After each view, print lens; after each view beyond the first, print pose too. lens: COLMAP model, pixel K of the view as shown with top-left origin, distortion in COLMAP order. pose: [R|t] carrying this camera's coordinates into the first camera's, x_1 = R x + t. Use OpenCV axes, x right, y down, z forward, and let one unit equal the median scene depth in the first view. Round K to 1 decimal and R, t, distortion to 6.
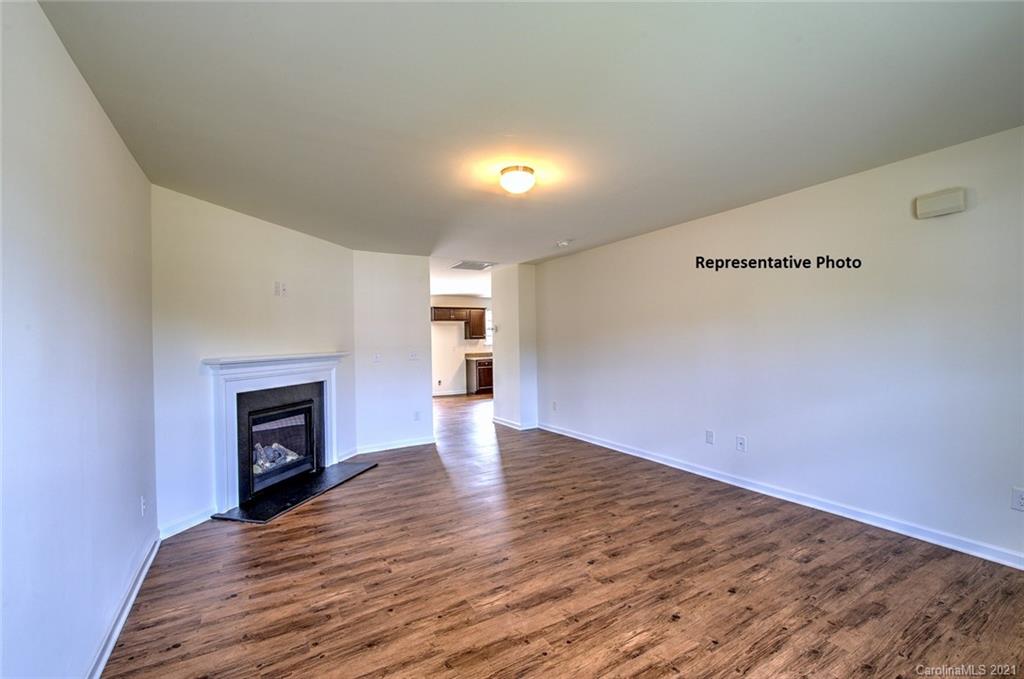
lens RADIAL K [[437.6, 0, 517.4], [0, 437.6, 342.1], [0, 0, 1]] dist [0.003489, -0.001871]
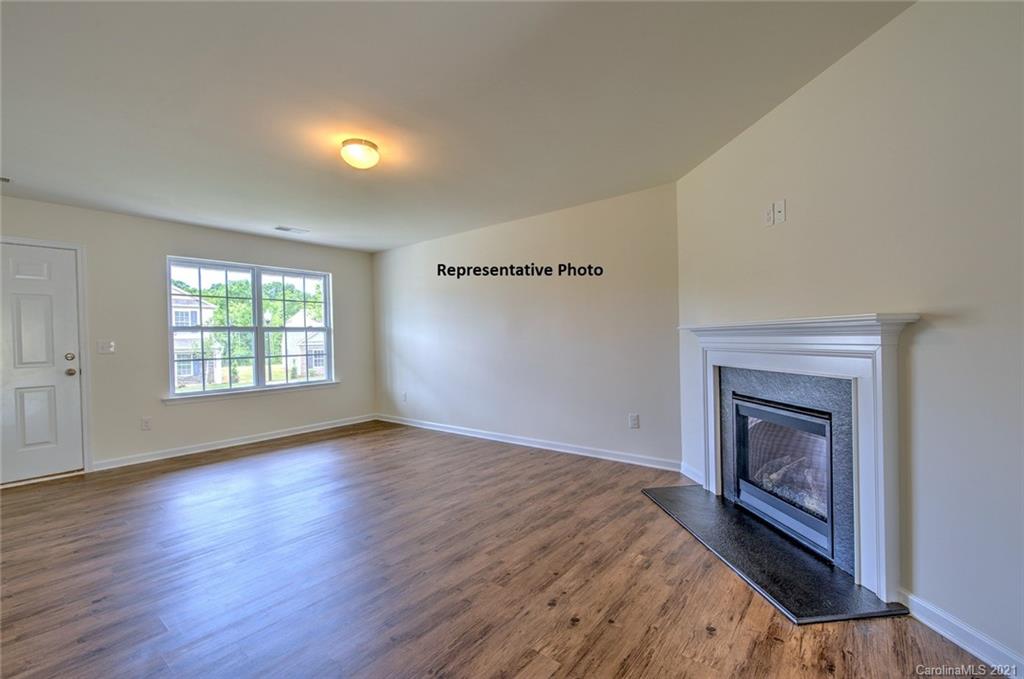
lens RADIAL K [[437.6, 0, 517.1], [0, 437.6, 340.2], [0, 0, 1]] dist [0.003489, -0.001871]
pose [[-0.938273, 0.042467, -0.343280, 0.024990], [0.038713, 0.999092, 0.017785, 0.042415], [0.343724, 0.003398, -0.939065, 1.943247]]
